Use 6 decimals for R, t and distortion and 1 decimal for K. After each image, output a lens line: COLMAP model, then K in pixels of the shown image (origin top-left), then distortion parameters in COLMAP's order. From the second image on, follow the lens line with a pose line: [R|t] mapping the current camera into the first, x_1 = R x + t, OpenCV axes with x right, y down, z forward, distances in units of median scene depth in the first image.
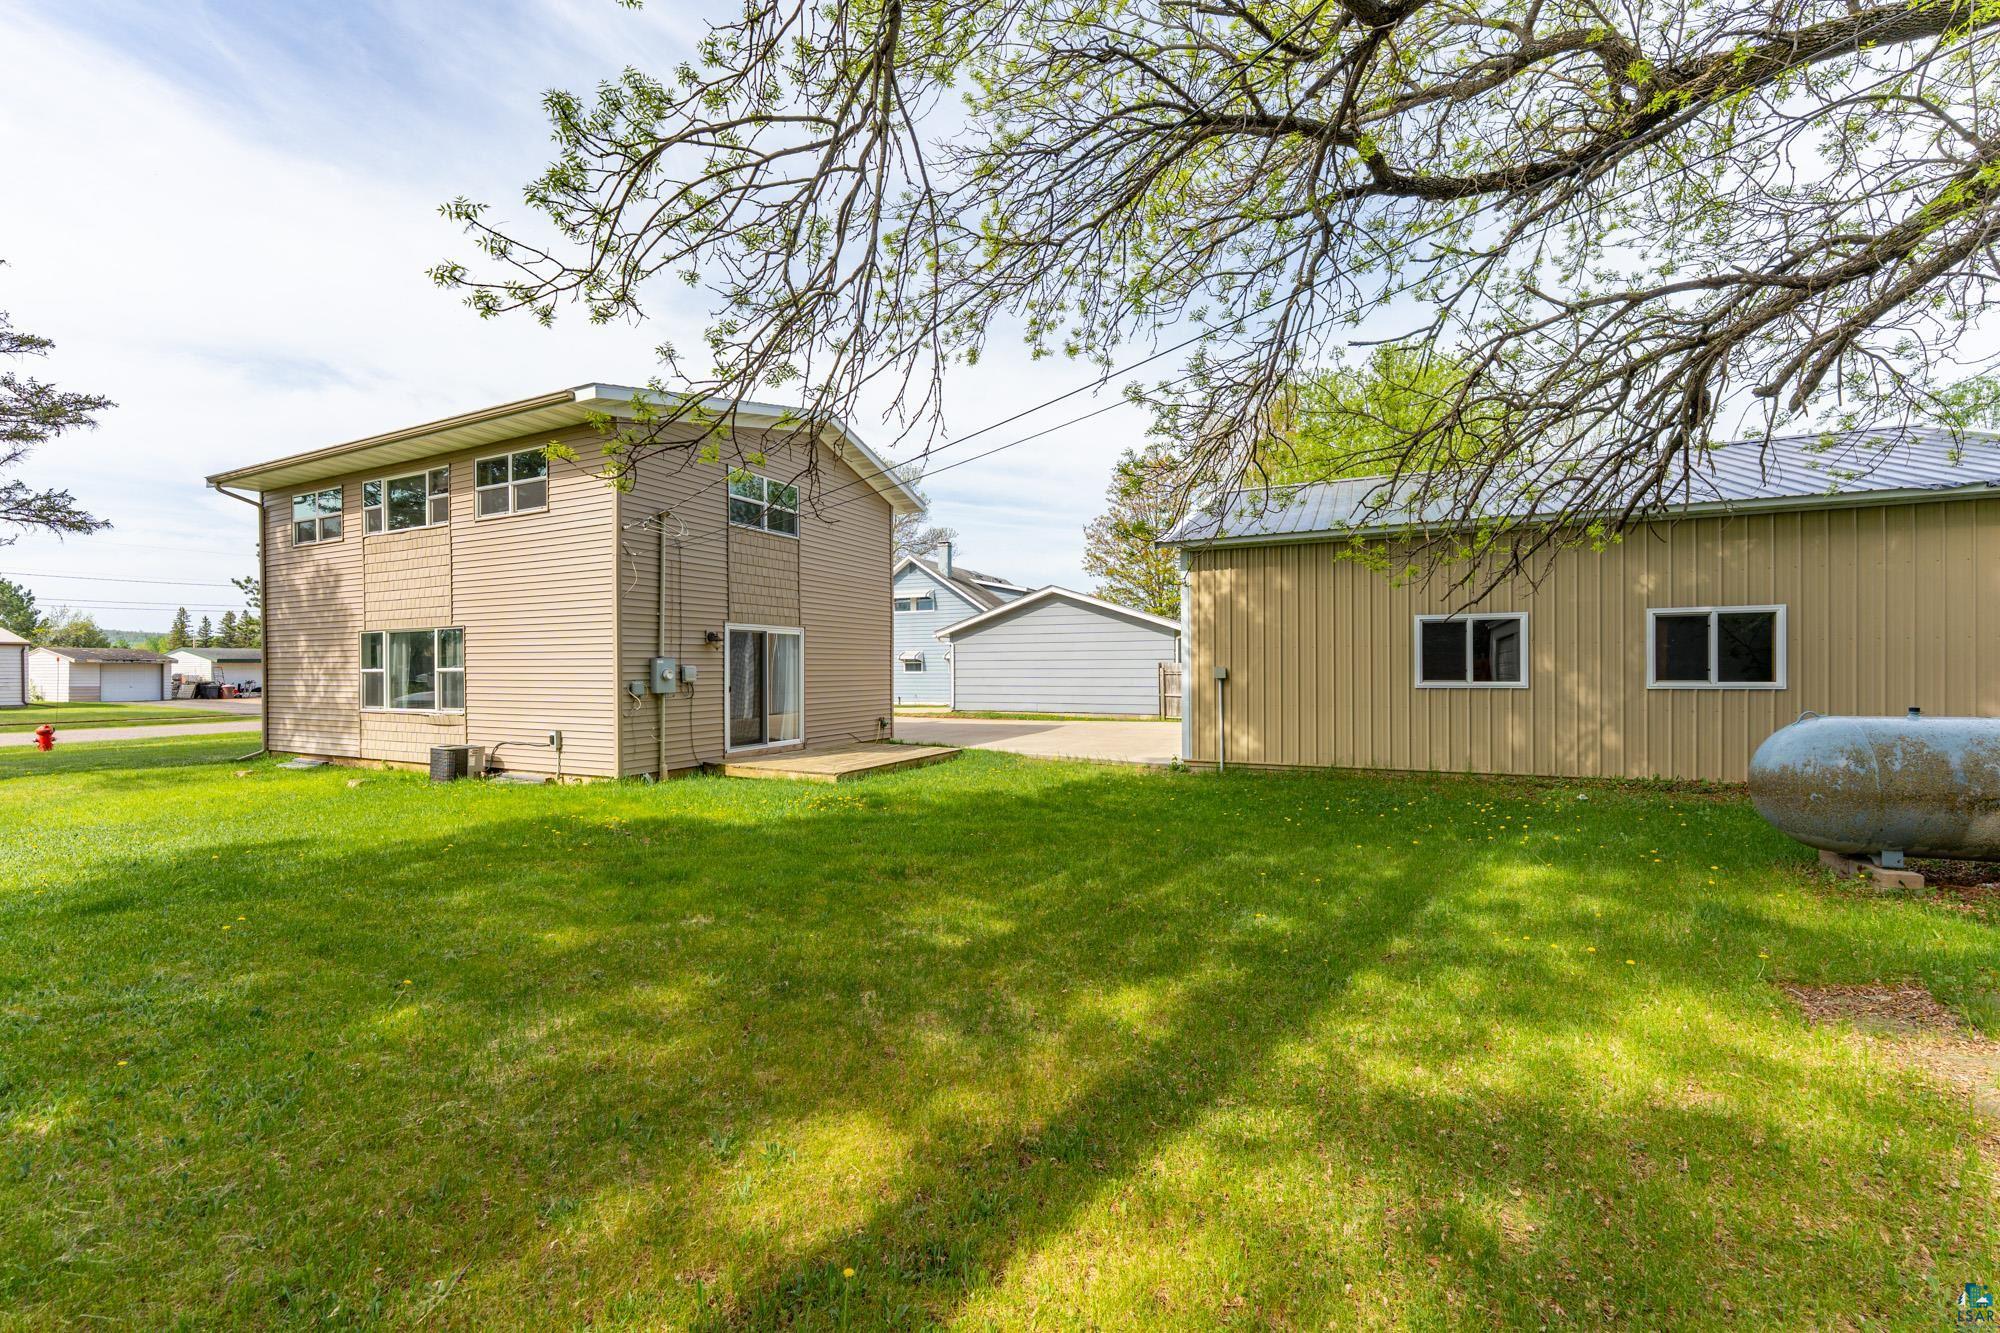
lens RADIAL K [[793.9, 0, 991.8], [0, 793.9, 680.0], [0, 0, 1]] dist [0.001084, -0.001429]
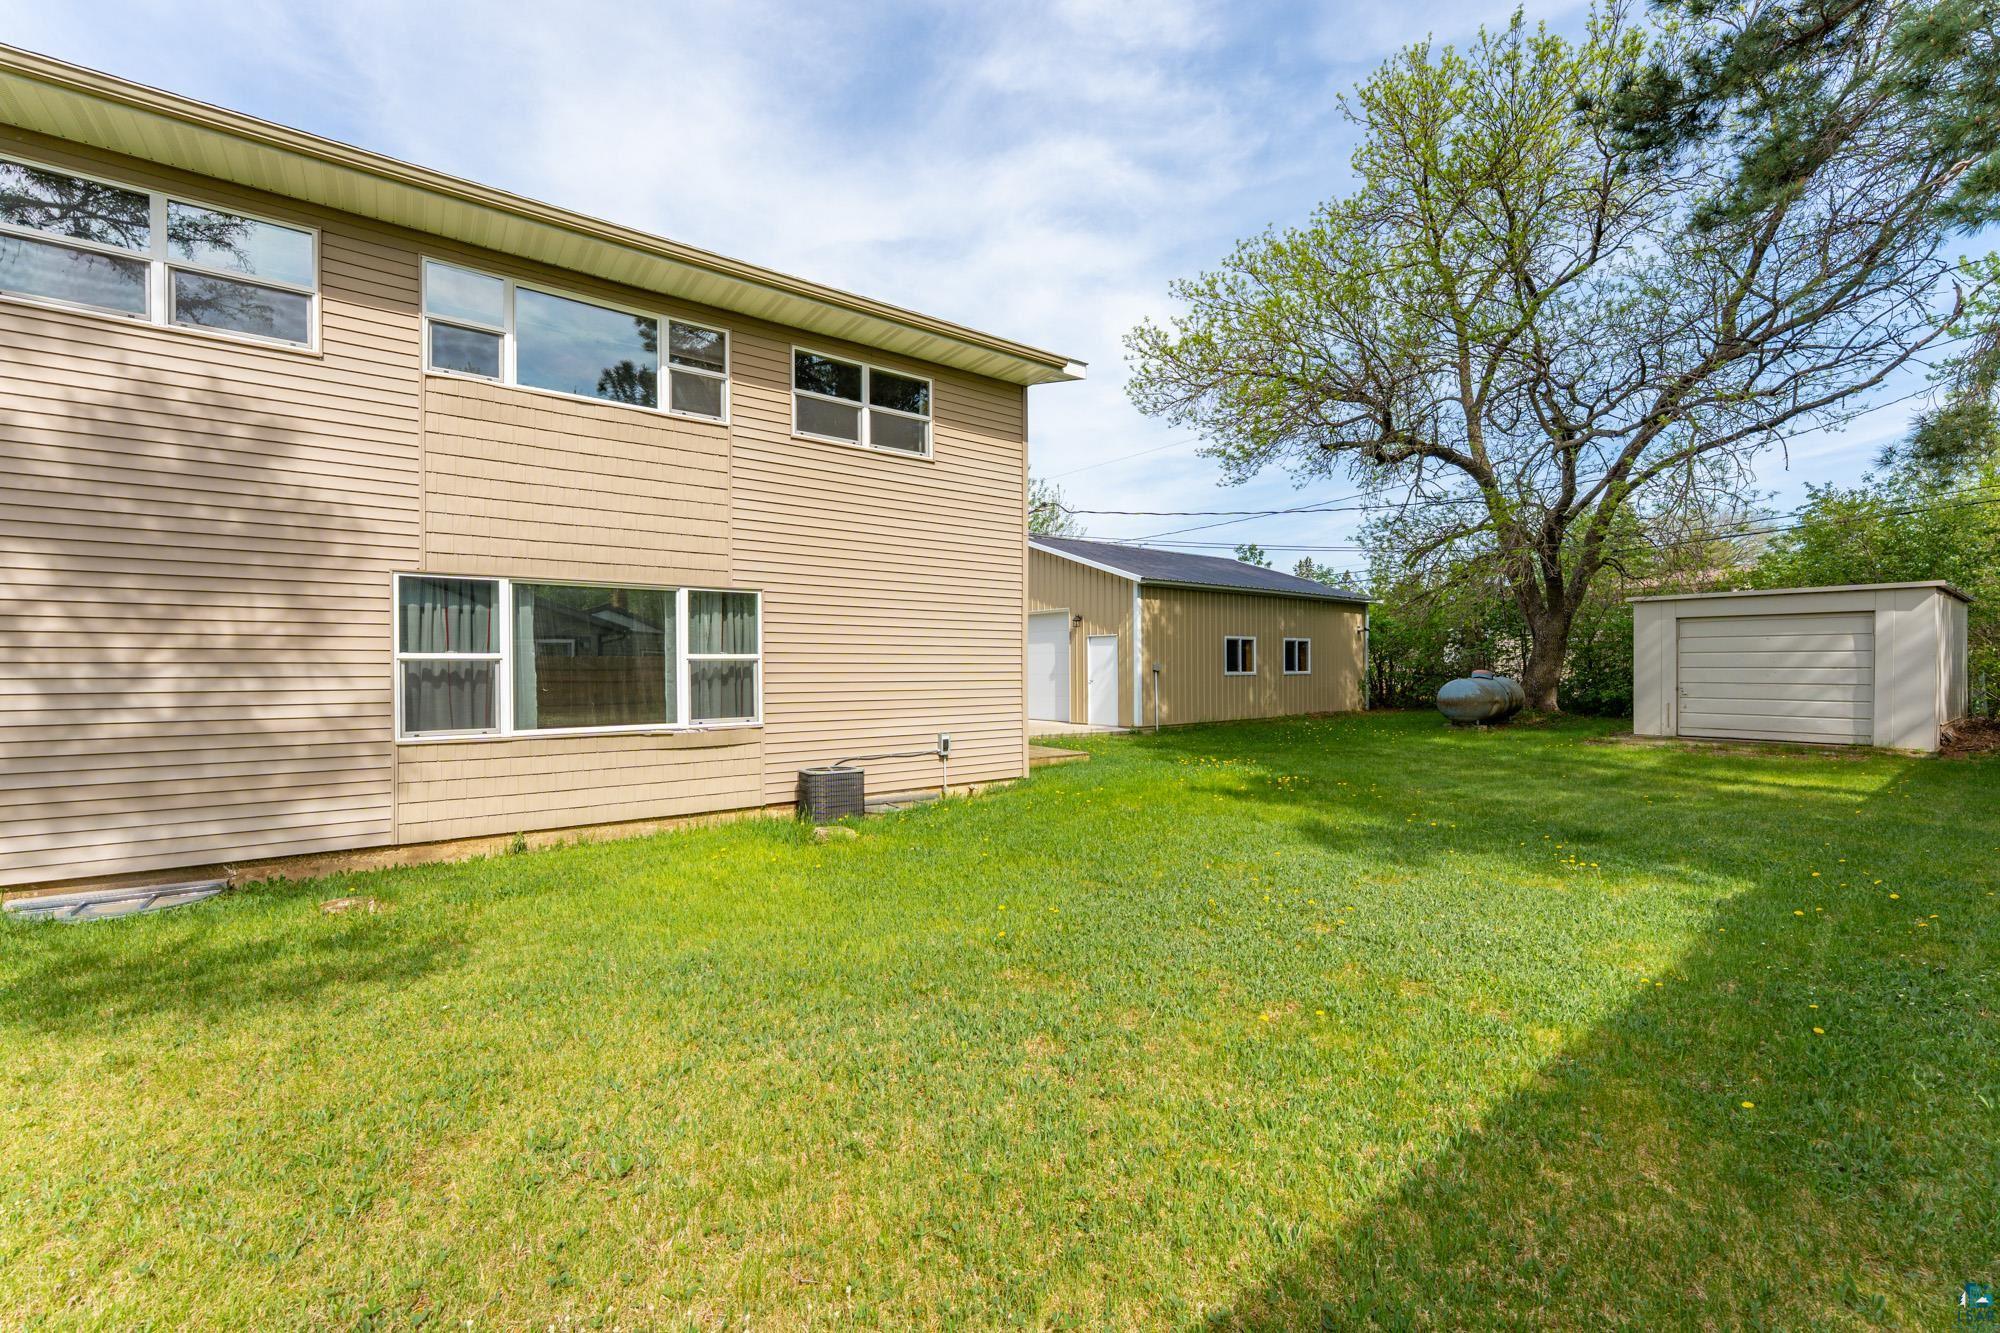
lens RADIAL K [[793.9, 0, 997.2], [0, 793.9, 667.5], [0, 0, 1]] dist [0.001084, -0.001429]
pose [[0.466221, 0.005341, 0.884652, -1.152942], [0.016688, 0.999751, -0.014830, 0.008903], [-0.884511, 0.021677, 0.466015, 0.529427]]
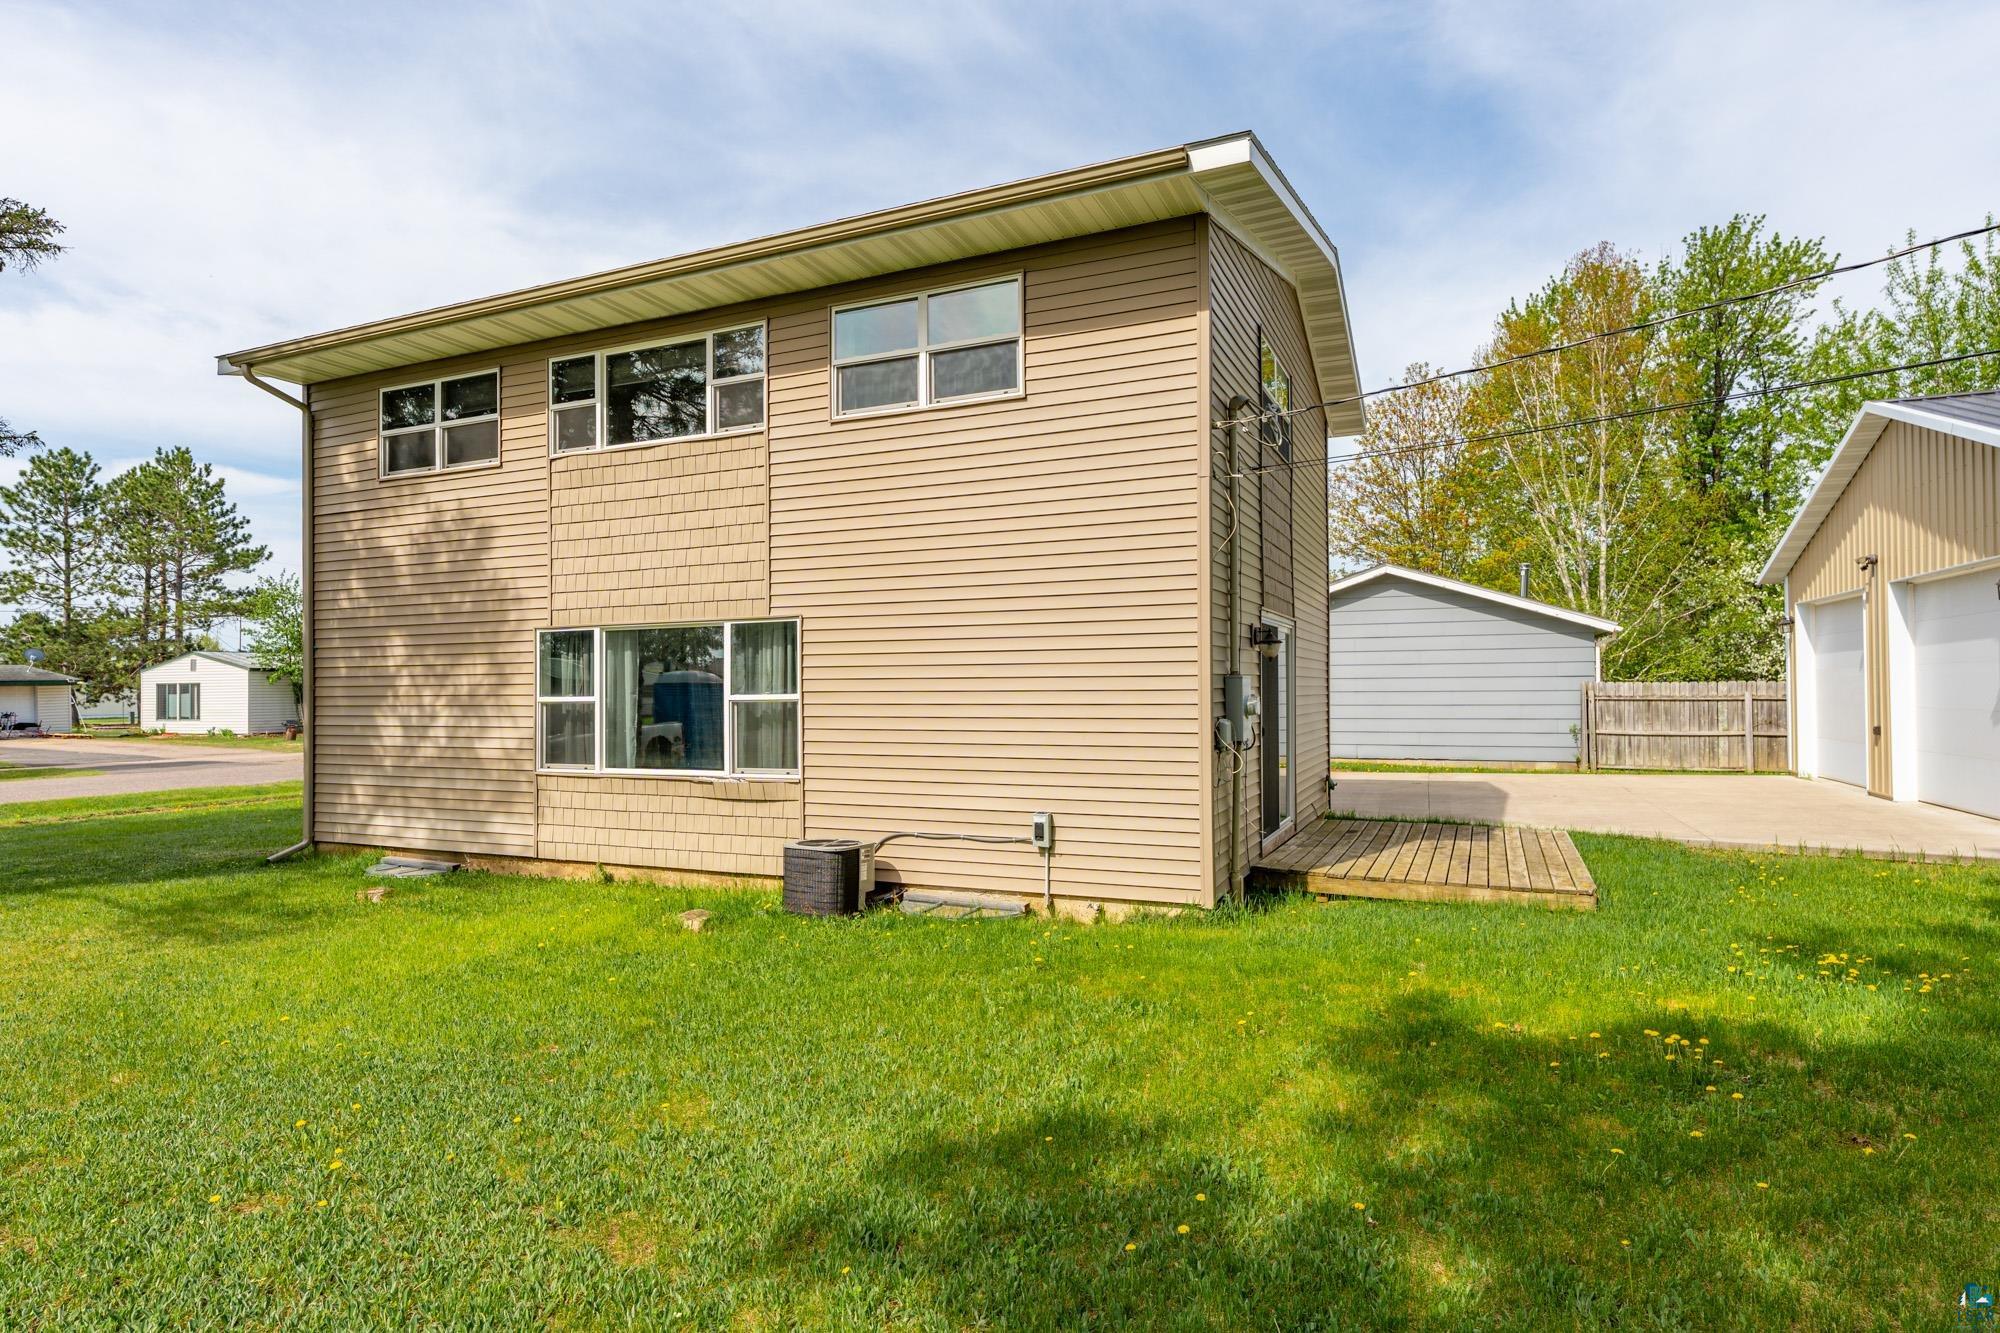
lens RADIAL K [[1049.5, 0, 988.4], [0, 1049.5, 671.2], [0, 0, 1]] dist [0.000336, -0.000671]
pose [[0.999068, -0.002218, 0.043112, -0.570146], [0.003731, 0.999379, -0.035046, -0.005049], [-0.043008, 0.035174, 0.998455, 0.286733]]
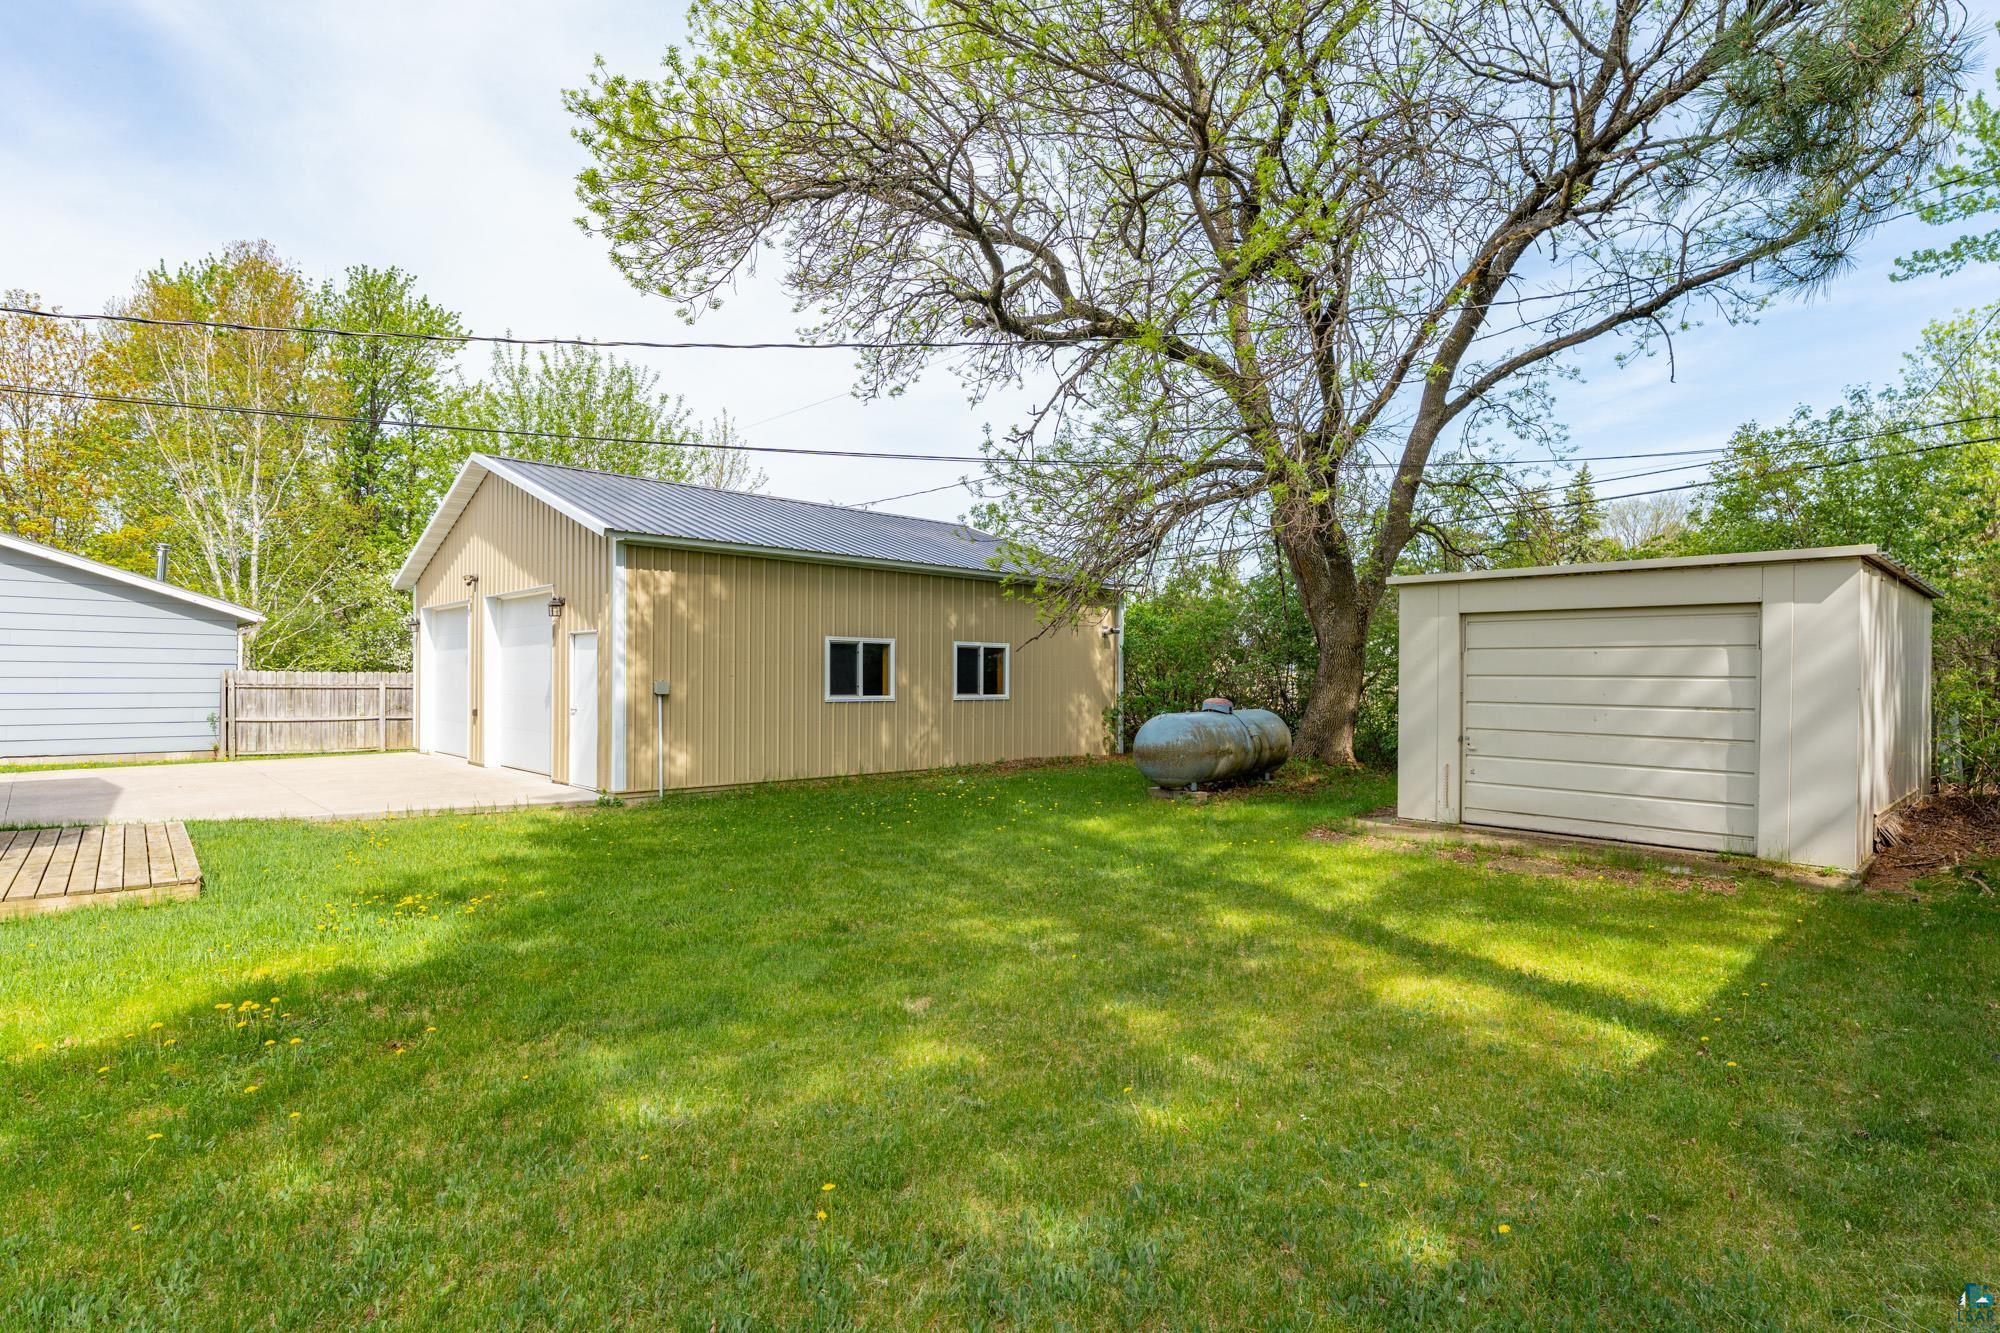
lens RADIAL K [[959.3, 0, 990.6], [0, 959.3, 672.6], [0, 0, 1]] dist [-0.001001, -0.000597]
pose [[0.381478, 0.015150, 0.924254, -0.529547], [0.006233, 0.999801, -0.018961, -0.003364], [-0.924357, 0.012994, 0.381308, 0.242145]]
